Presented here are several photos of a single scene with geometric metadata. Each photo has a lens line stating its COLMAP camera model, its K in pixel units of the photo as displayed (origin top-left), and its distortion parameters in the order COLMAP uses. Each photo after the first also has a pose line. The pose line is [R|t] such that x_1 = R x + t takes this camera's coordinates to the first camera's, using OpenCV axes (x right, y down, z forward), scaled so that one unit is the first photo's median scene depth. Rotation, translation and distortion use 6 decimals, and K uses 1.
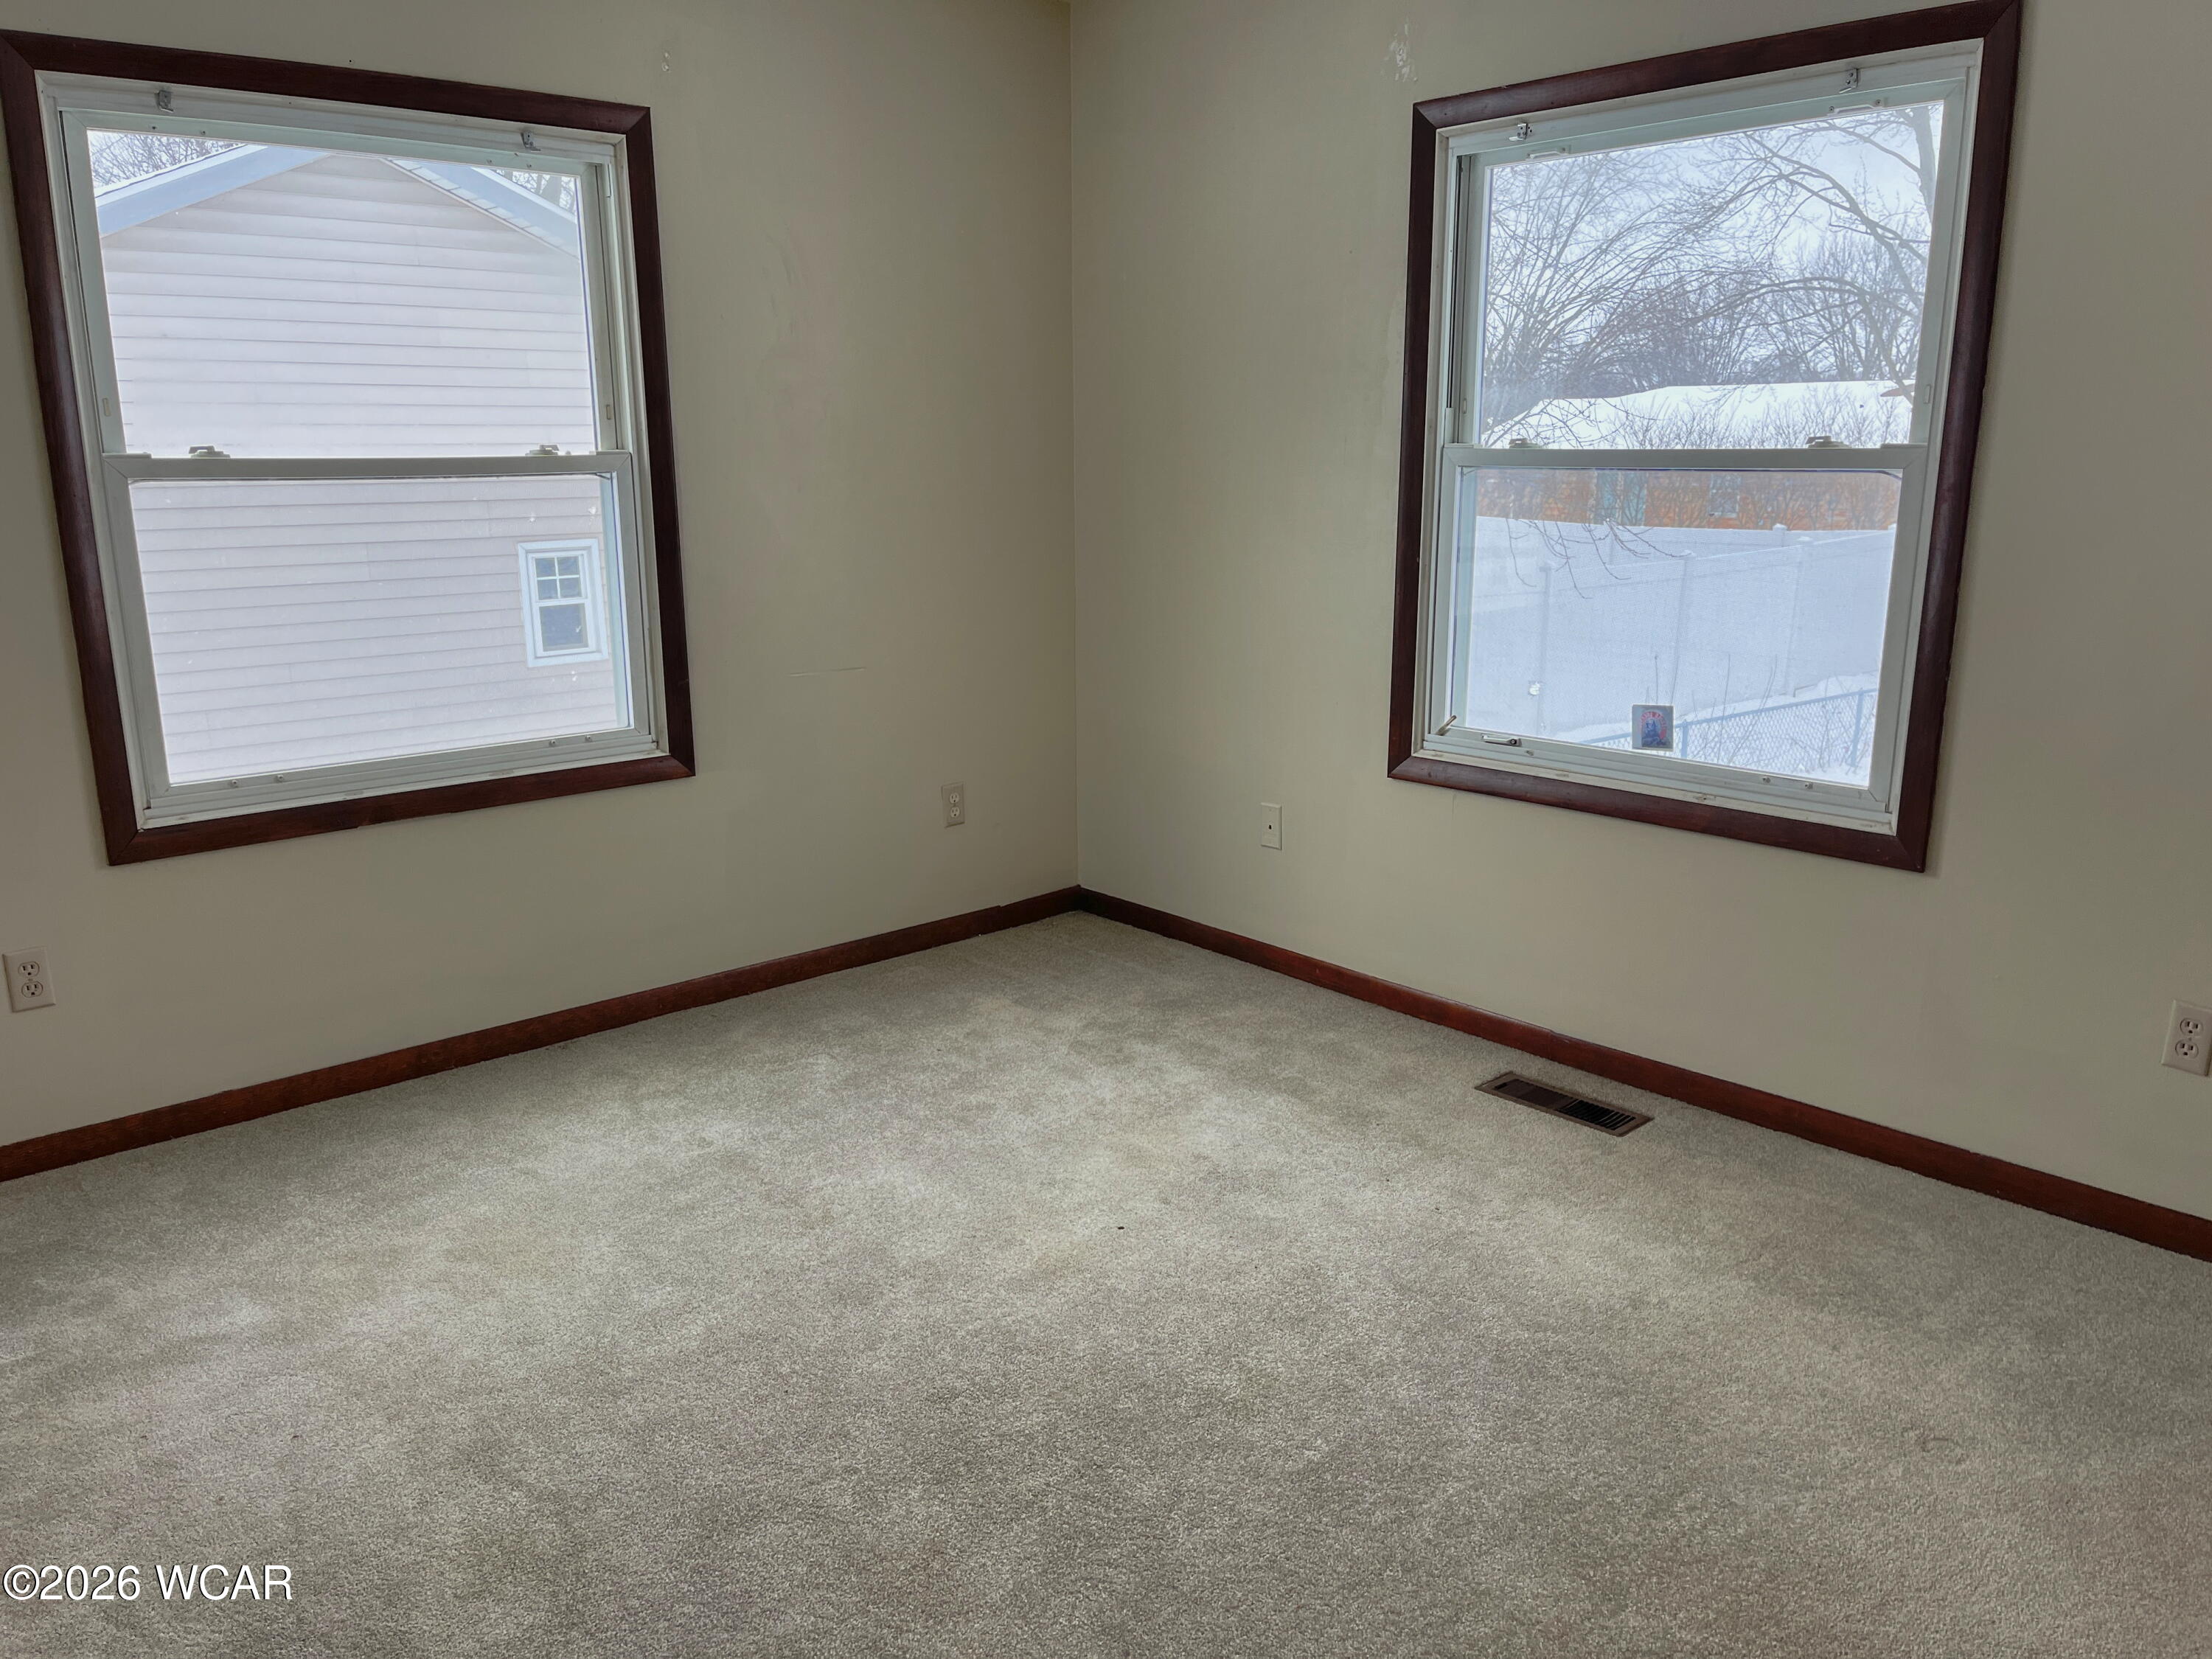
lens RADIAL K [[1630.9, 0, 1106.0], [0, 1630.9, 829.5], [0, 0, 1]] dist [0.043475, -0.066286]
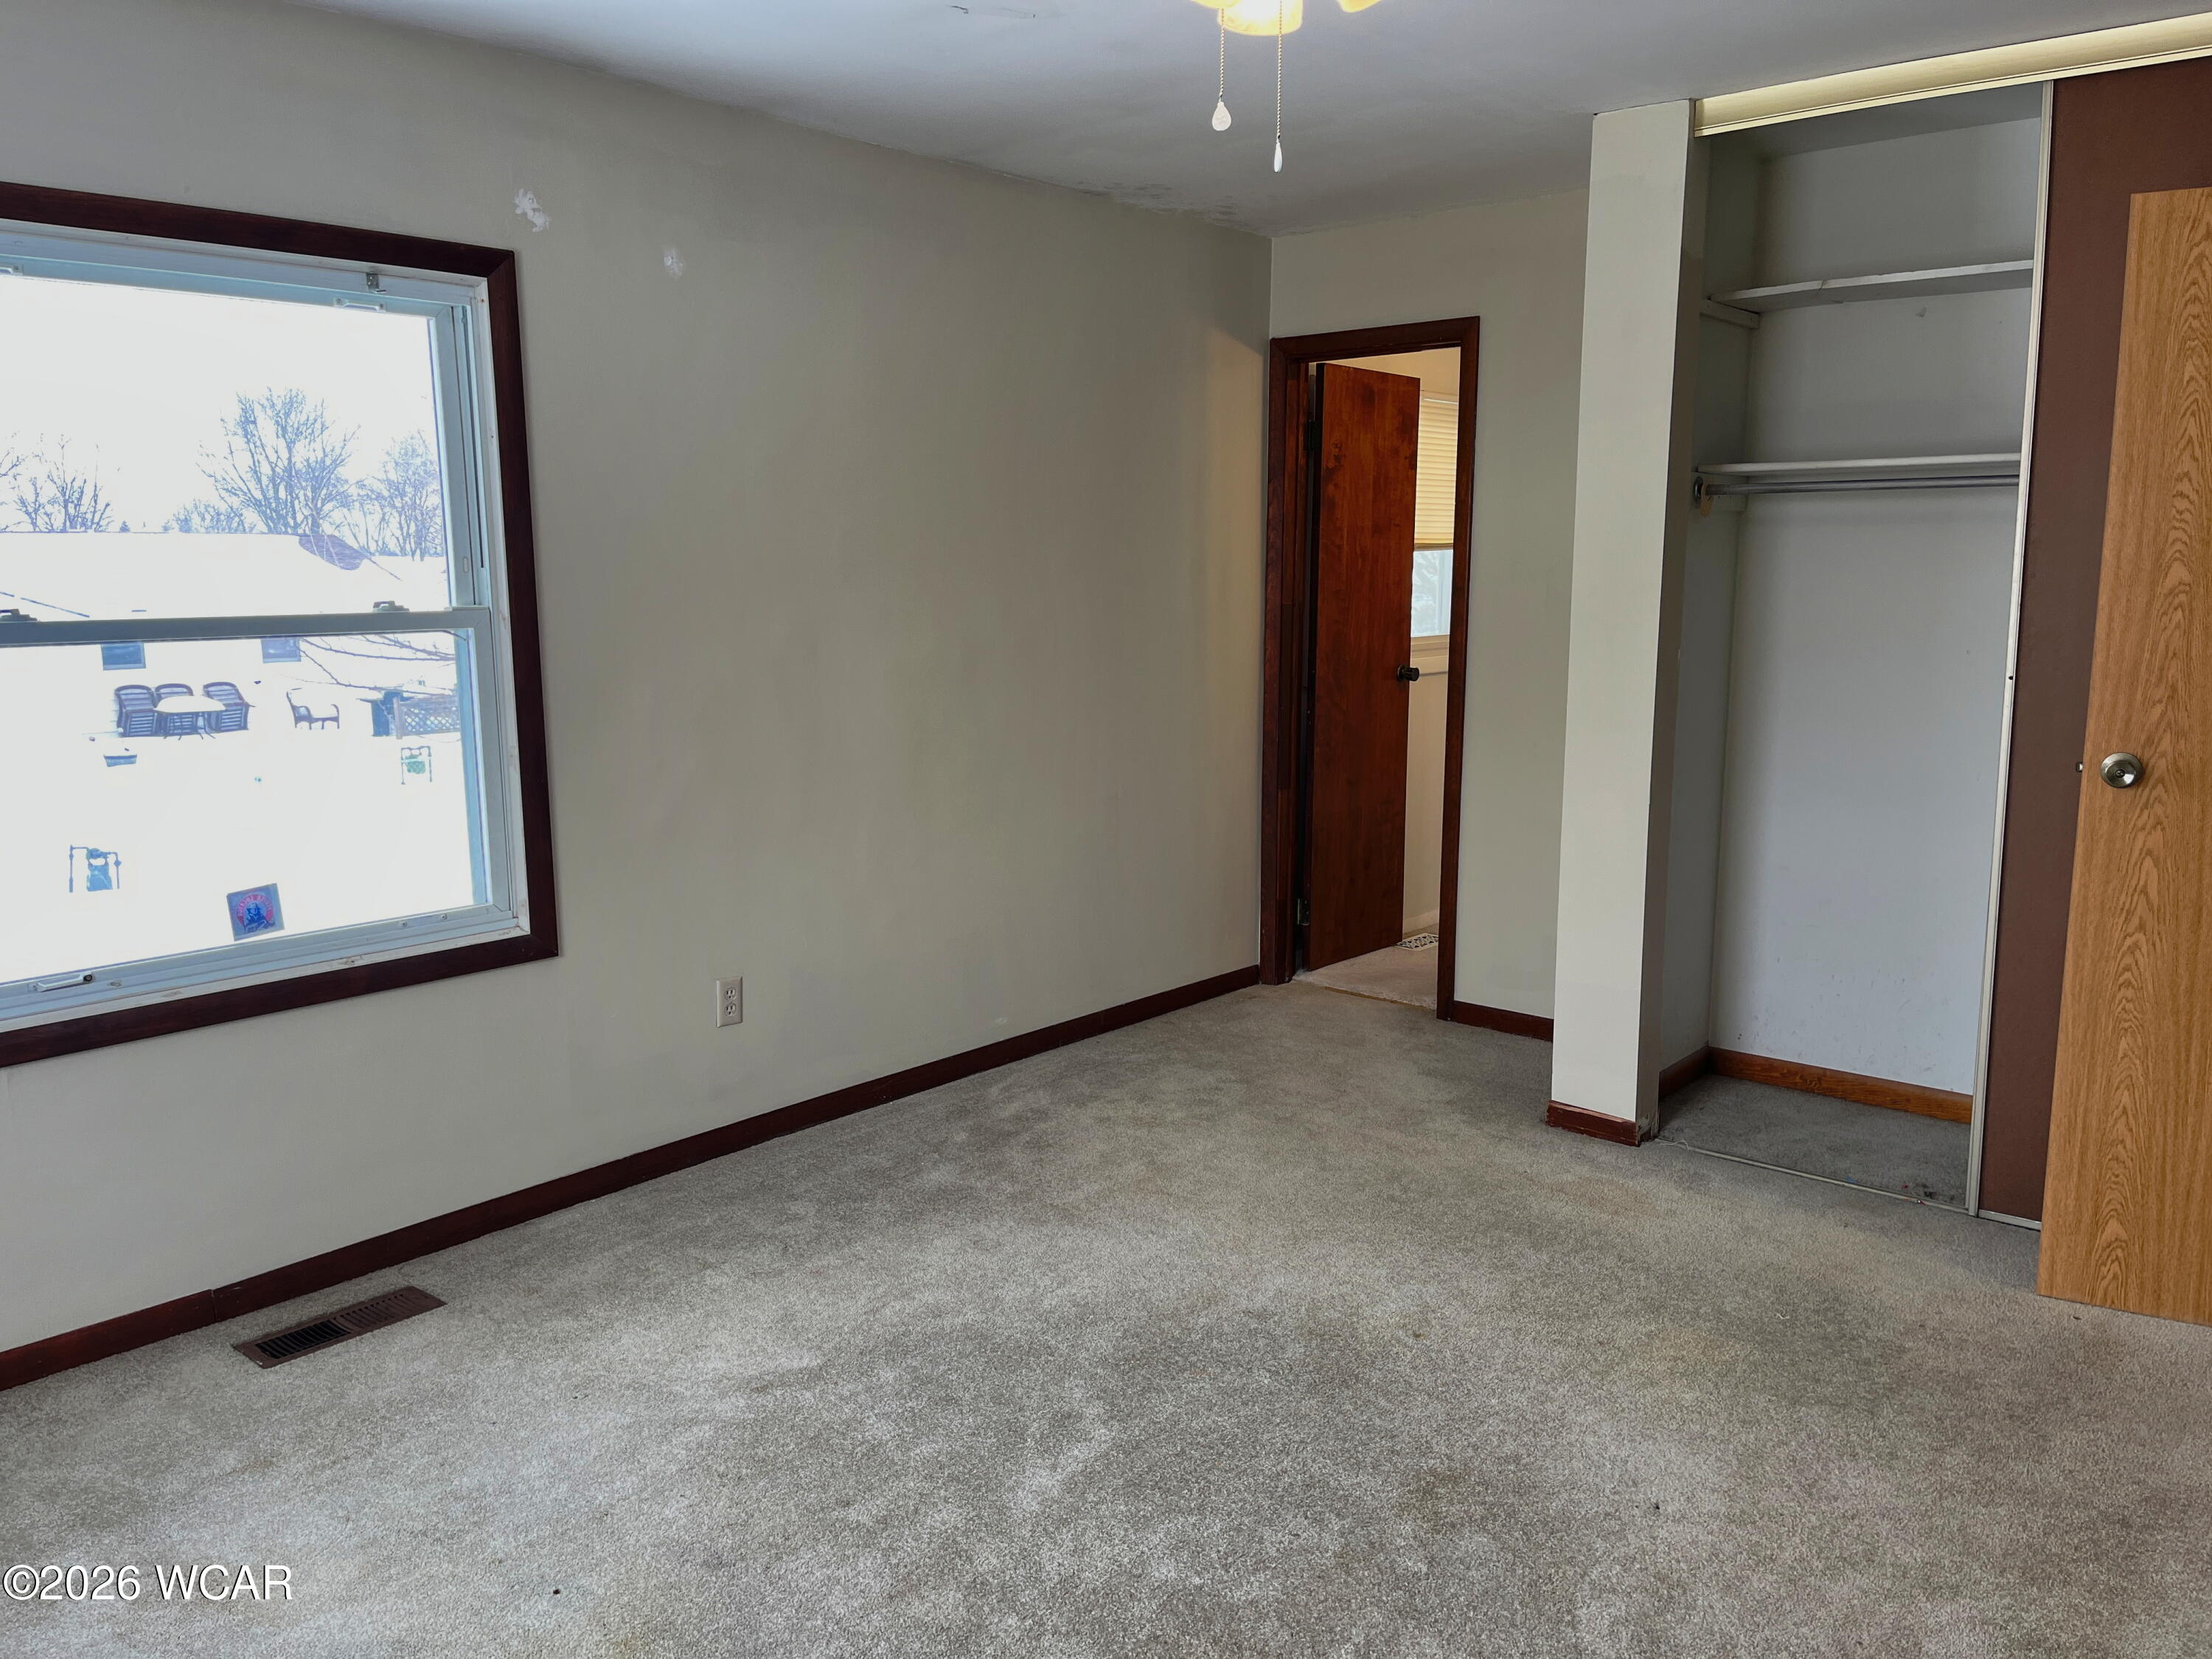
lens RADIAL K [[1630.9, 0, 1106.0], [0, 1630.9, 829.5], [0, 0, 1]] dist [0.043475, -0.066286]
pose [[-0.091469, -0.166740, 0.981749, -0.611007], [0.231924, 0.955204, 0.183840, -0.165287], [-0.968424, 0.244507, -0.048700, 0.572353]]
